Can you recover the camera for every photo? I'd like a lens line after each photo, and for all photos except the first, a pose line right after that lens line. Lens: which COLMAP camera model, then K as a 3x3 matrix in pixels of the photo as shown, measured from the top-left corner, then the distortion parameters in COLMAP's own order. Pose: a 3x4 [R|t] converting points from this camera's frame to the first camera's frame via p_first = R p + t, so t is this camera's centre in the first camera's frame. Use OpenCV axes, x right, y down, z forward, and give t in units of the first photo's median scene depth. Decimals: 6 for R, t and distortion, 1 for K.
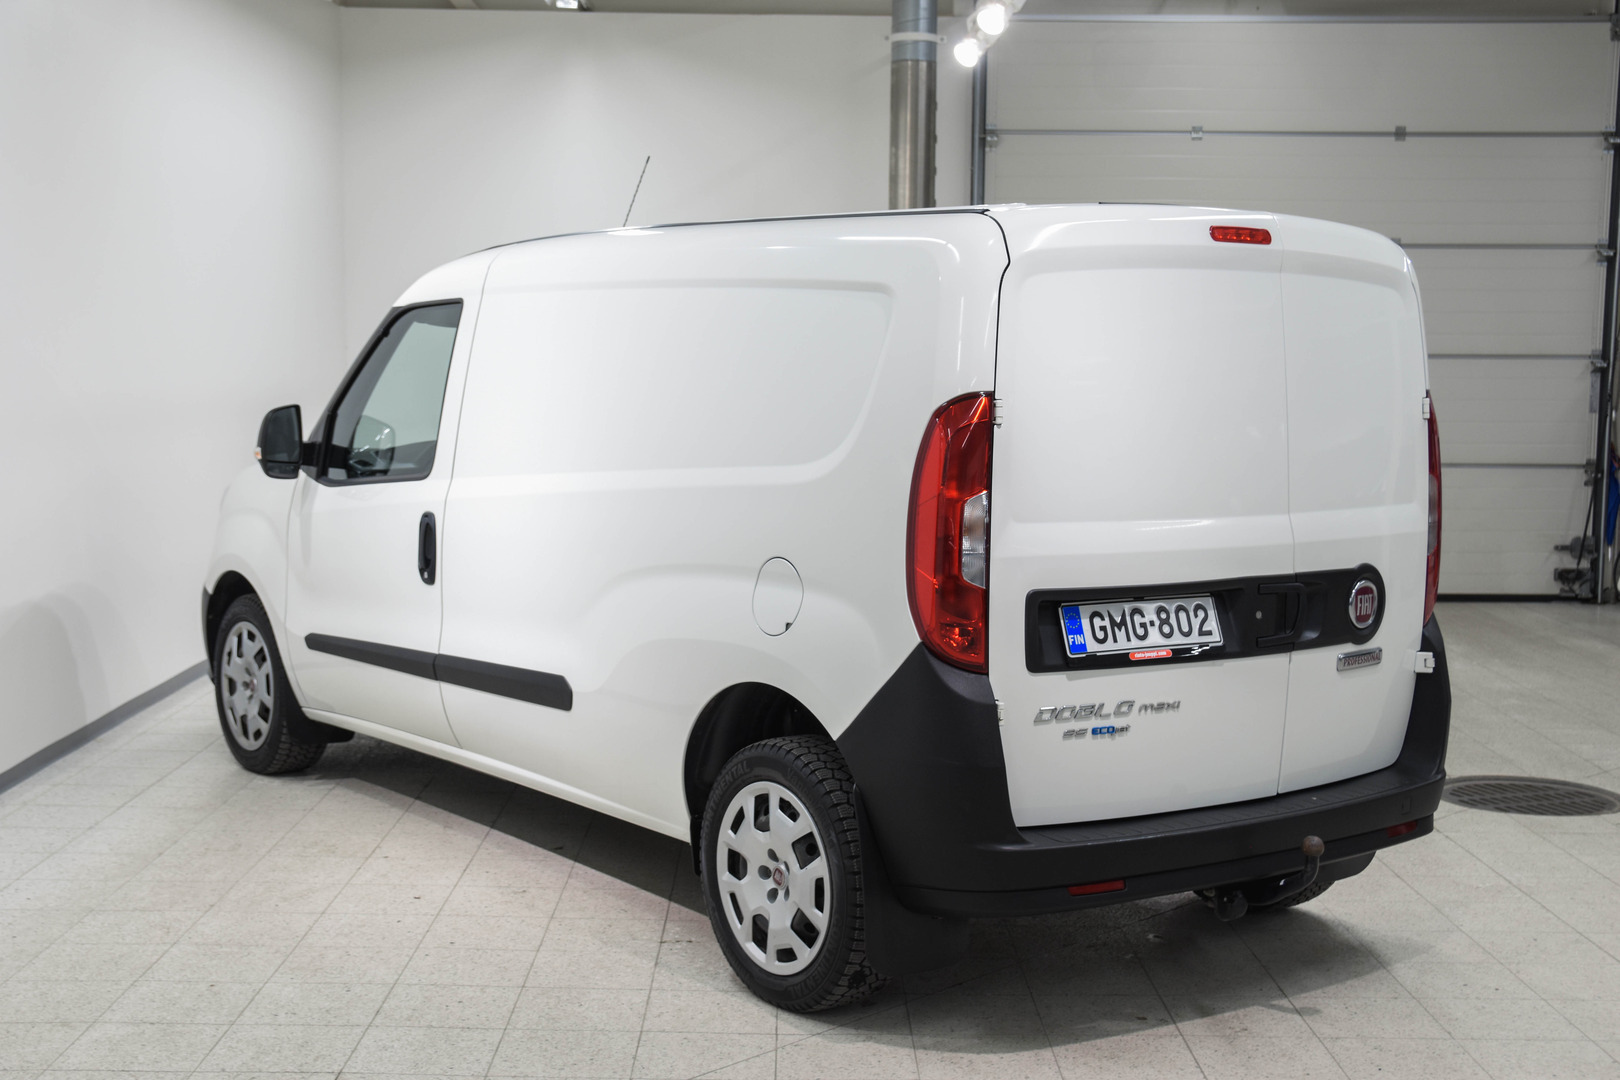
lens RADIAL K [[2102.4, 0, 810.0], [0, 2102.4, 540.0], [0, 0, 1]] dist [0.007786, 0.137692]
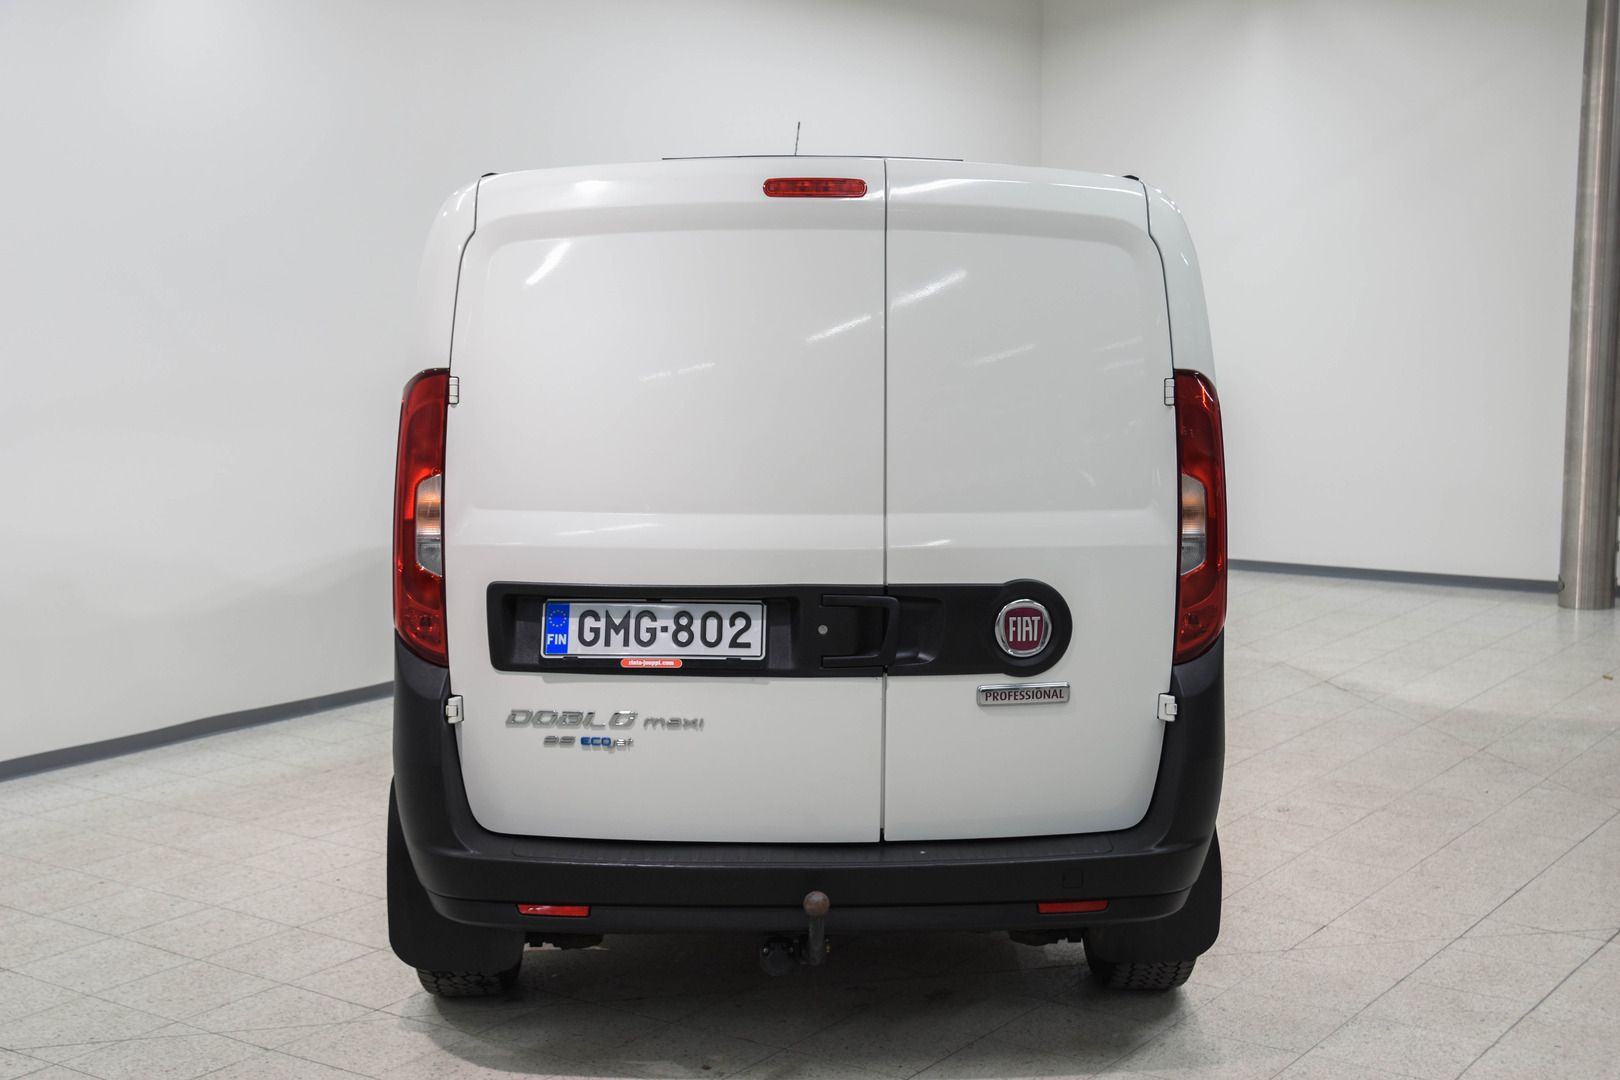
lens RADIAL K [[2102.4, 0, 810.0], [0, 2102.4, 540.0], [0, 0, 1]] dist [0.007786, 0.137692]
pose [[0.822507, 0.052451, -0.566331, 0.720785], [-0.042321, 0.998622, 0.031023, -0.028535], [0.567178, -0.001548, 0.823594, 0.299697]]
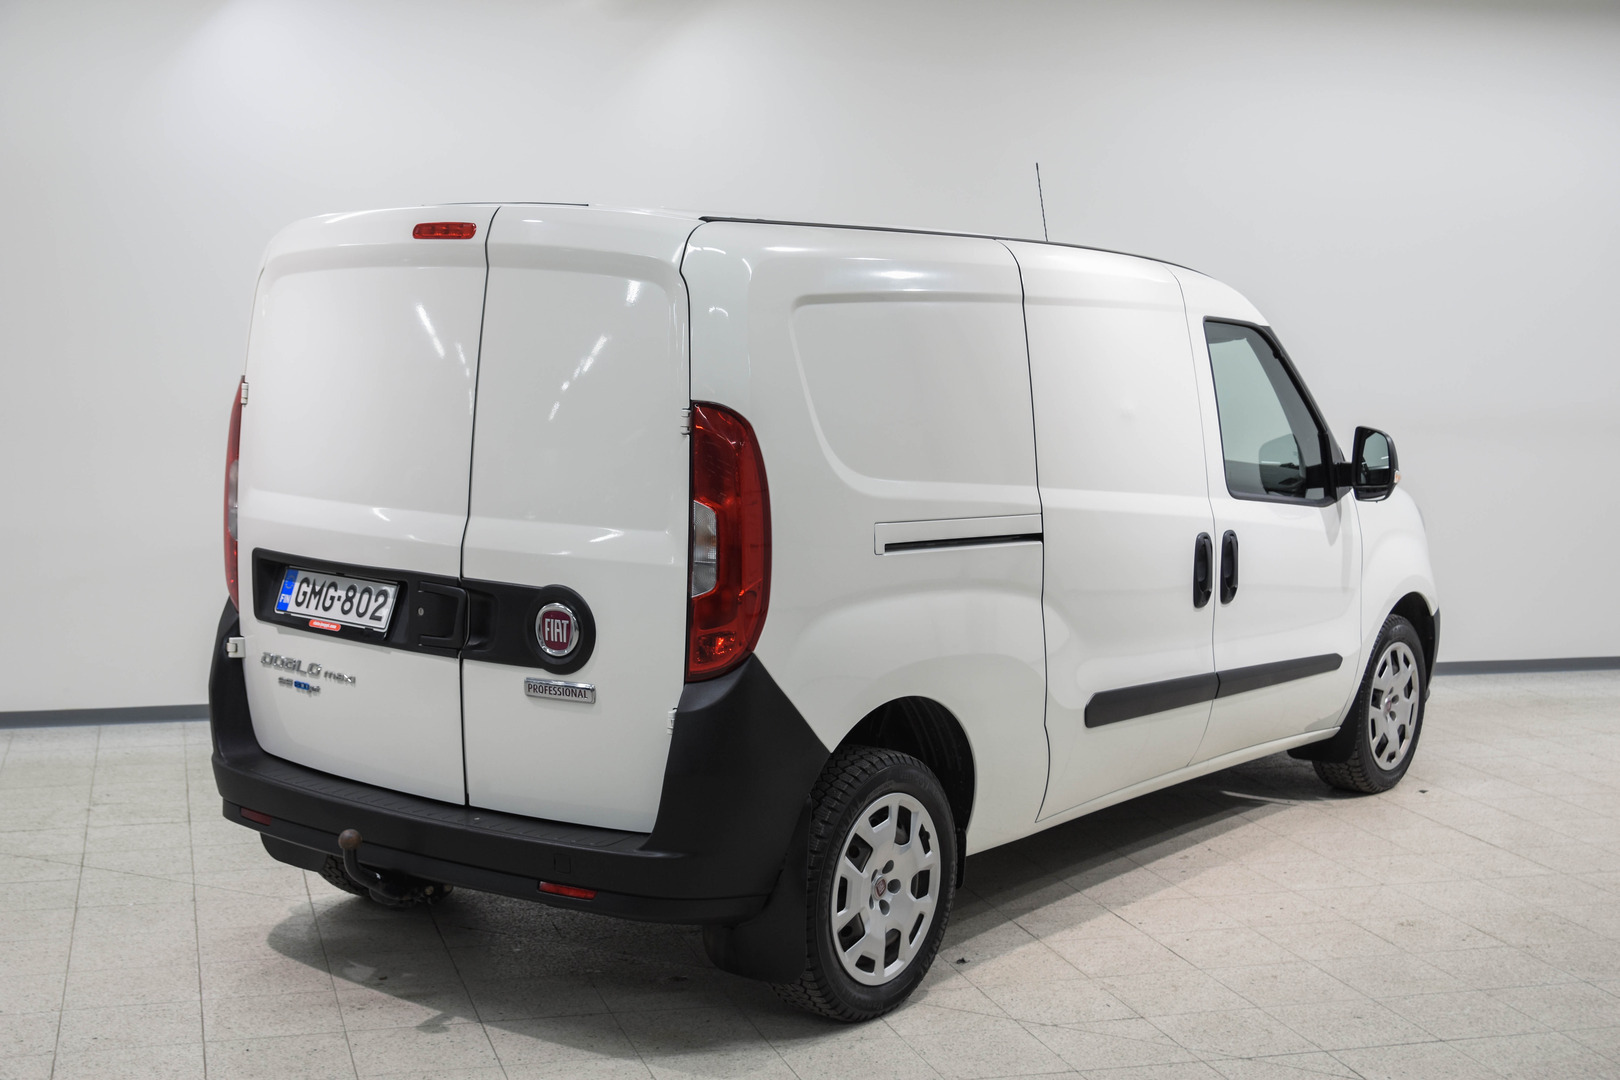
lens RADIAL K [[2100.1, 0, 791.9], [0, 2100.1, 547.1], [0, 0, 1]] dist [-0.000108, 0.195825]
pose [[0.286948, 0.090999, -0.953614, 1.255916], [-0.107786, 0.992223, 0.062250, -0.078482], [0.951863, 0.084924, 0.294525, 0.905052]]
